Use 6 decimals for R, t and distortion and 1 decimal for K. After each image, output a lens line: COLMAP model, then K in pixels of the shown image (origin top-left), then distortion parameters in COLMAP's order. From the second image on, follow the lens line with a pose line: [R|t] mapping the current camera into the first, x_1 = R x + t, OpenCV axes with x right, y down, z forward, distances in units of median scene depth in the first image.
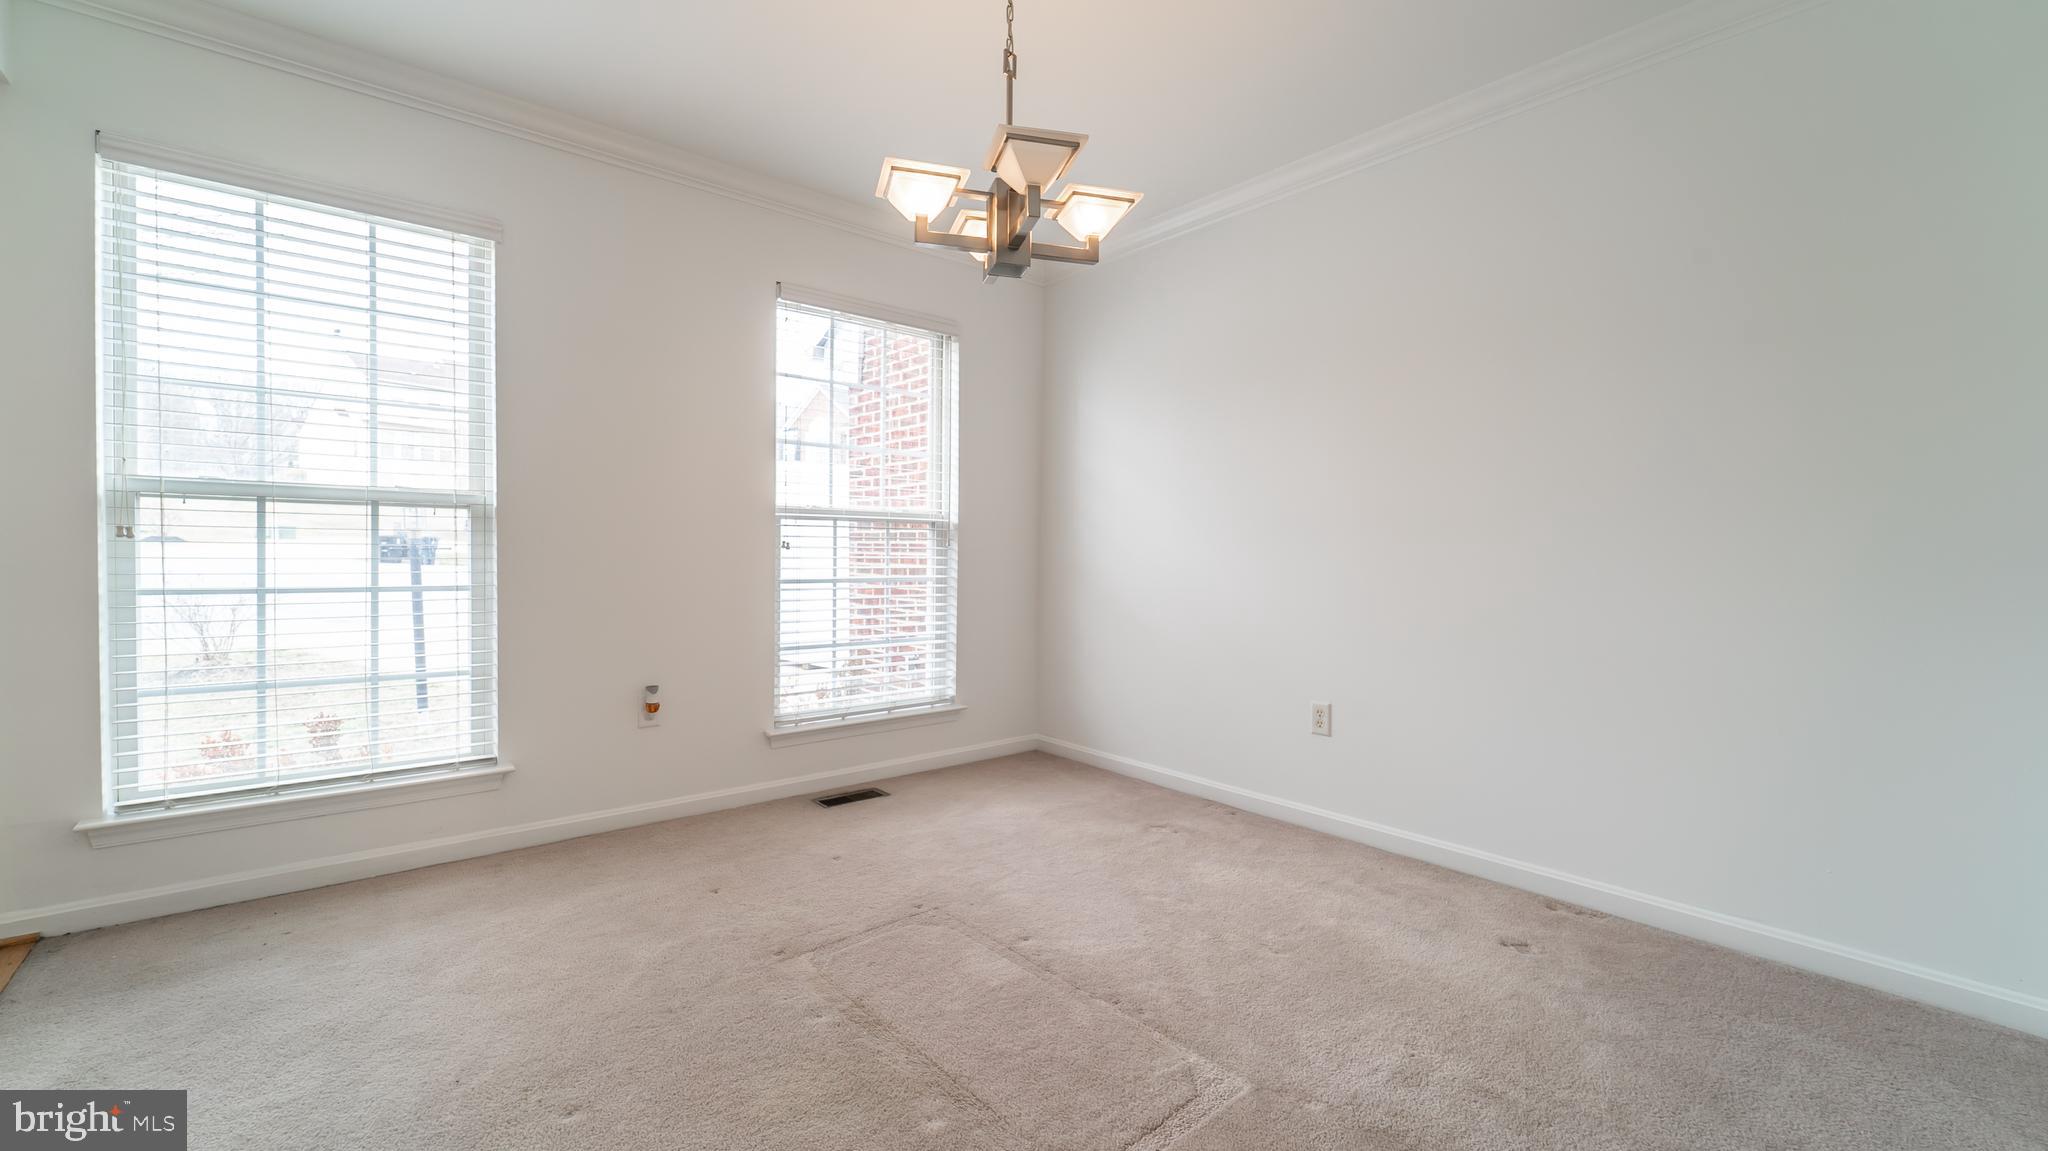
lens RADIAL K [[851.5, 0, 1027.0], [0, 851.5, 575.0], [0, 0, 1]] dist [-0.002466, 0.000014]
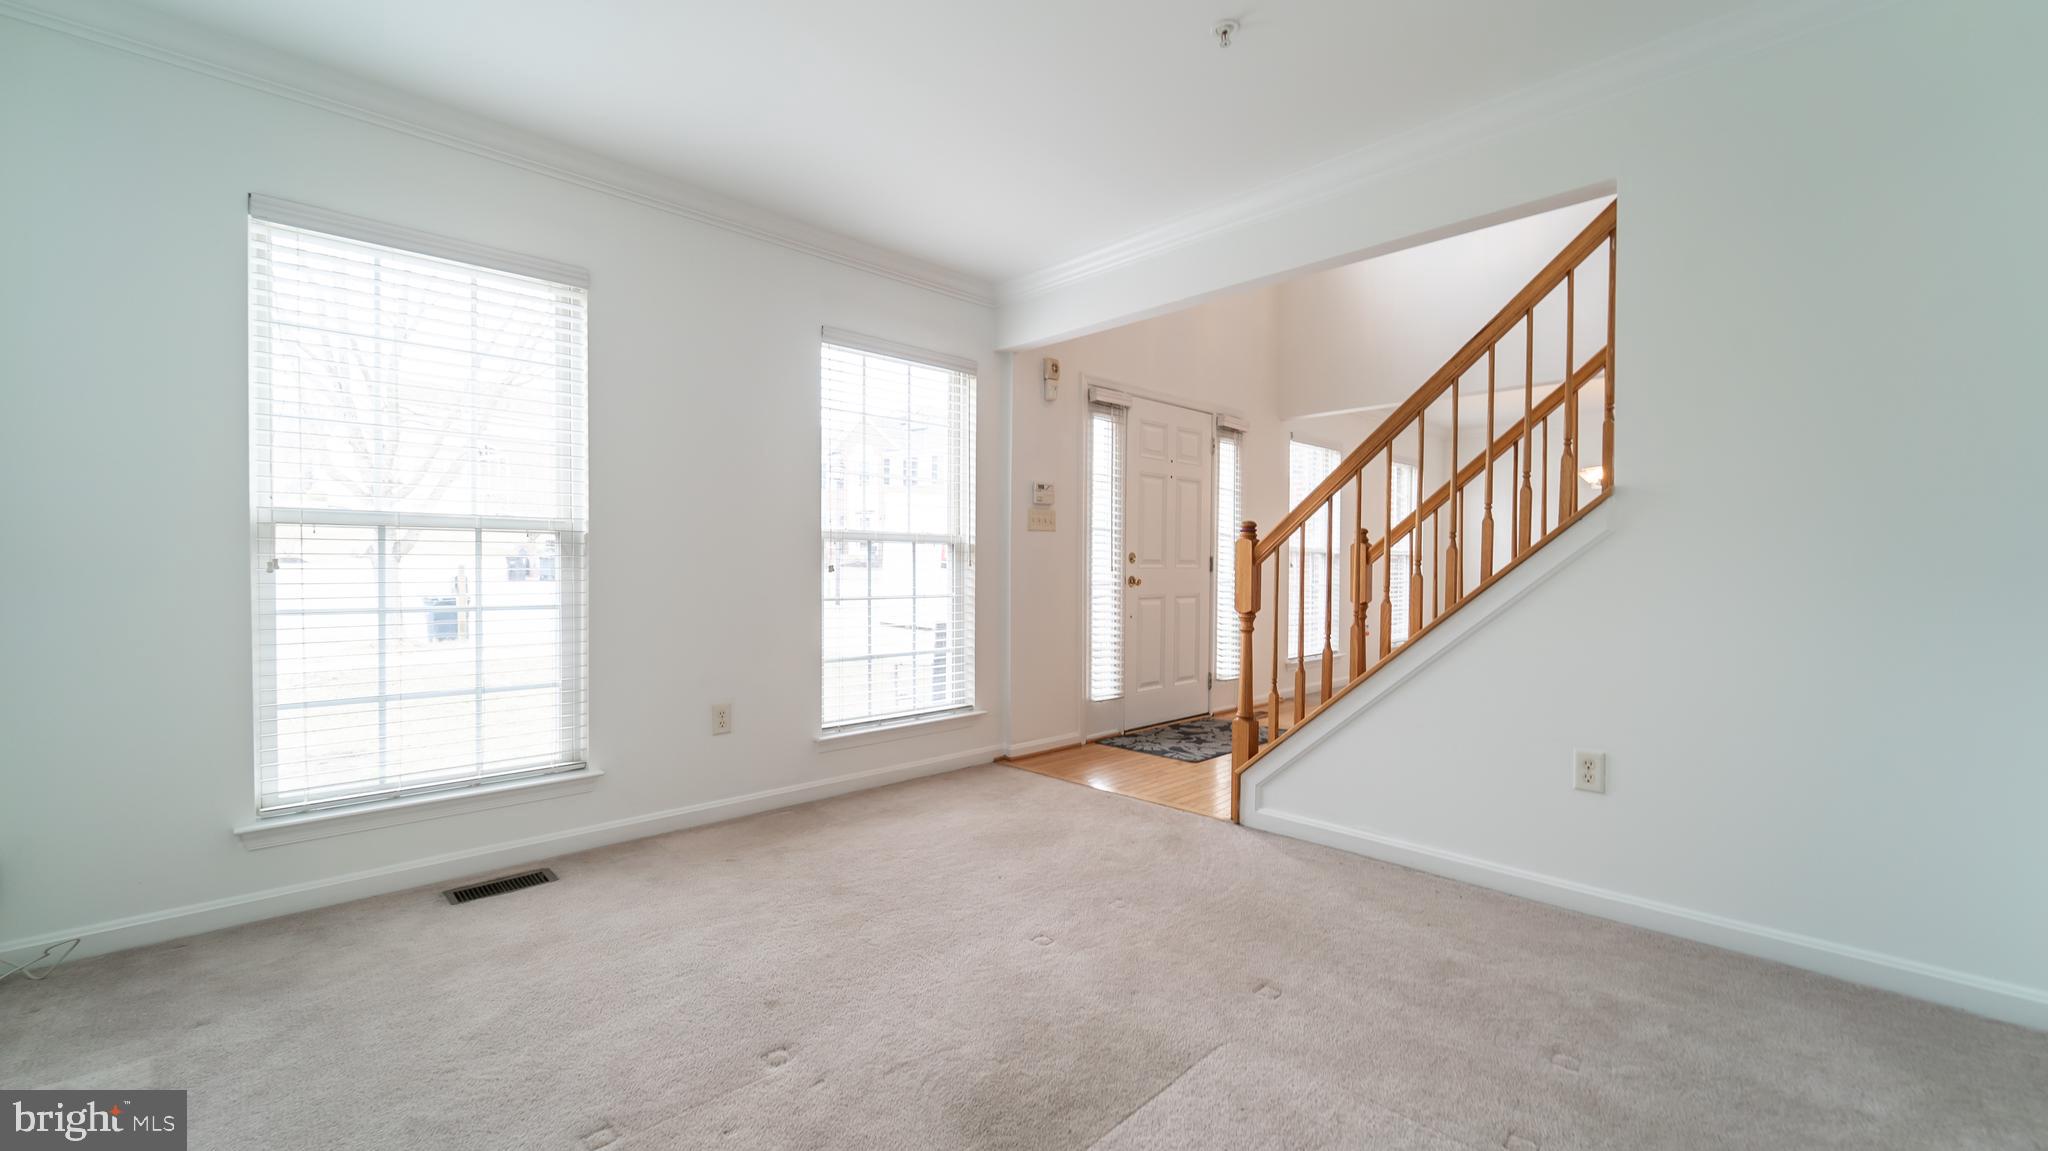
lens RADIAL K [[851.5, 0, 1013.6], [0, 851.5, 587.5], [0, 0, 1]] dist [-0.002466, 0.000014]
pose [[0.998132, -0.007901, 0.060588, -0.144137], [0.008345, 0.999940, -0.007072, 0.002329], [-0.060528, 0.007564, 0.998138, -0.124817]]
